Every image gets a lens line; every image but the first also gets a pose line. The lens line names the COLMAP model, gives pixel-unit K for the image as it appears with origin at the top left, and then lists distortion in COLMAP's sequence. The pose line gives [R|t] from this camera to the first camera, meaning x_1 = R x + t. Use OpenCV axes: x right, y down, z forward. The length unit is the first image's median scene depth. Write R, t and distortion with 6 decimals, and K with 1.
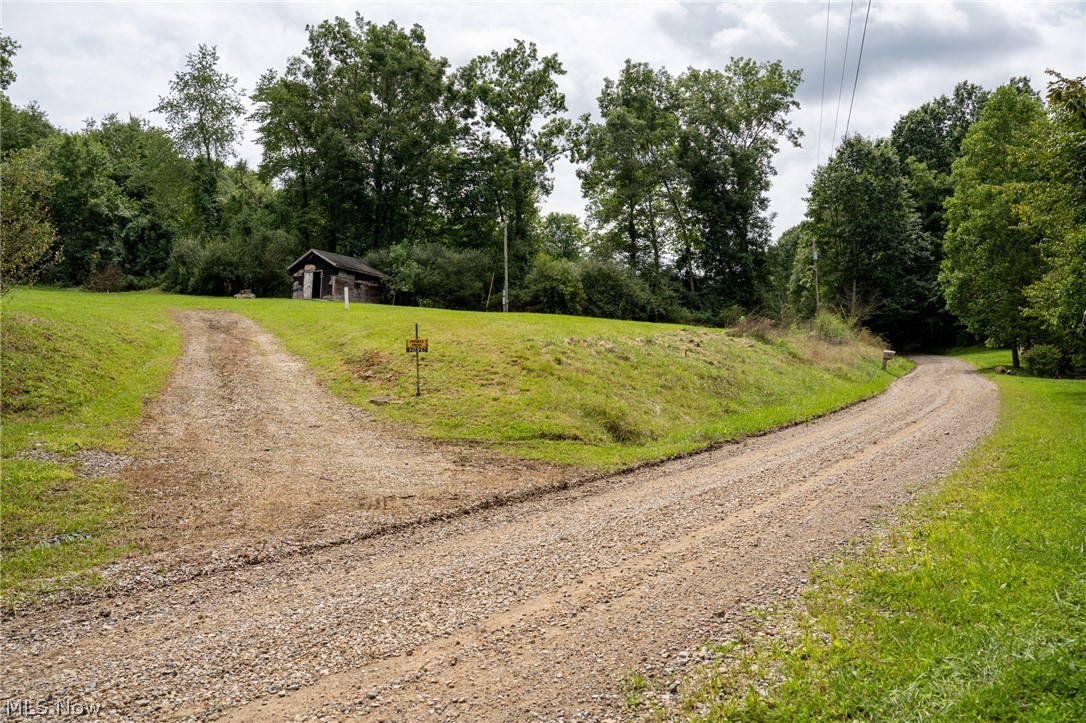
lens RADIAL K [[872.7, 0, 537.0], [0, 872.7, 368.1], [0, 0, 1]] dist [-0.105369, 0.076132]
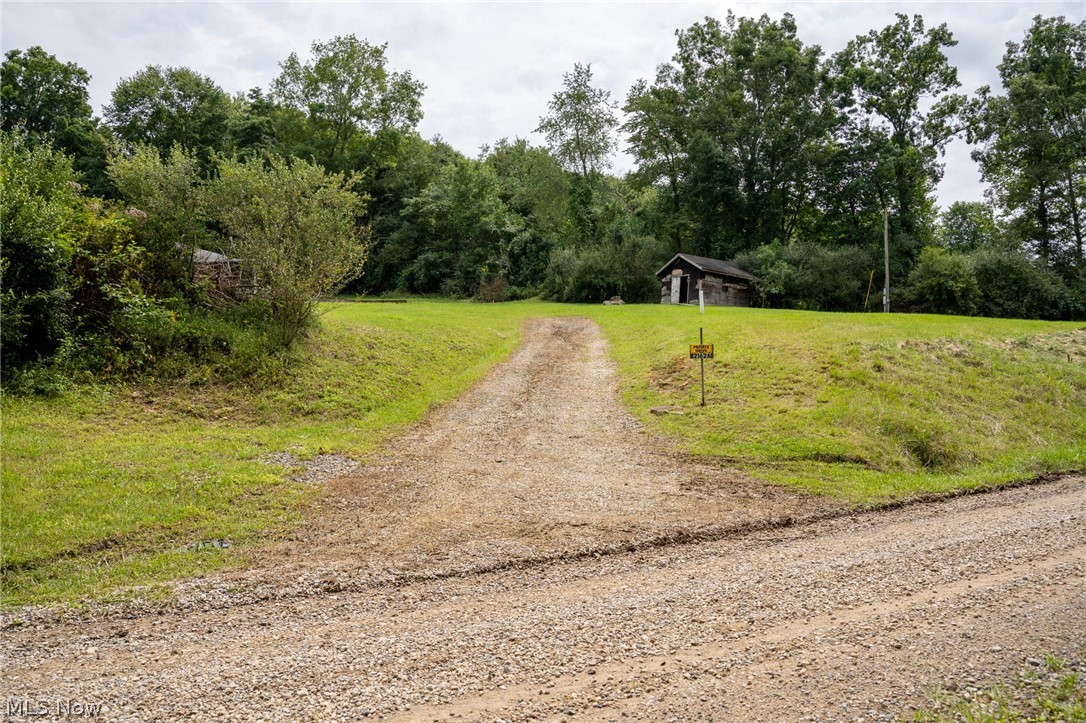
lens RADIAL K [[872.7, 0, 539.0], [0, 872.7, 377.5], [0, 0, 1]] dist [-0.105369, 0.076132]
pose [[0.901911, 0.004589, -0.431898, 0.025057], [-0.001939, 0.999976, 0.006577, -0.000960], [0.431918, -0.005094, 0.901899, 0.023686]]
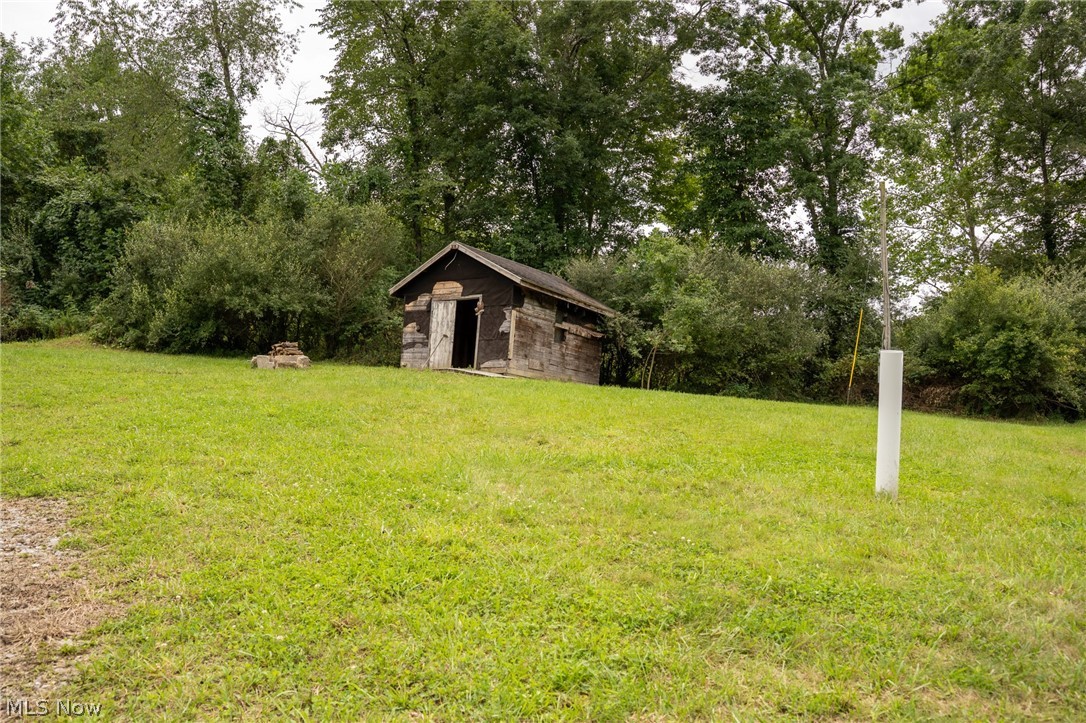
lens RADIAL K [[872.7, 0, 541.0], [0, 872.7, 366.3], [0, 0, 1]] dist [-0.105369, 0.076132]
pose [[0.998300, 0.010798, -0.057280, -0.179537], [-0.014093, 0.998249, -0.057444, -0.053311], [0.056560, 0.058153, 0.996704, 0.554211]]
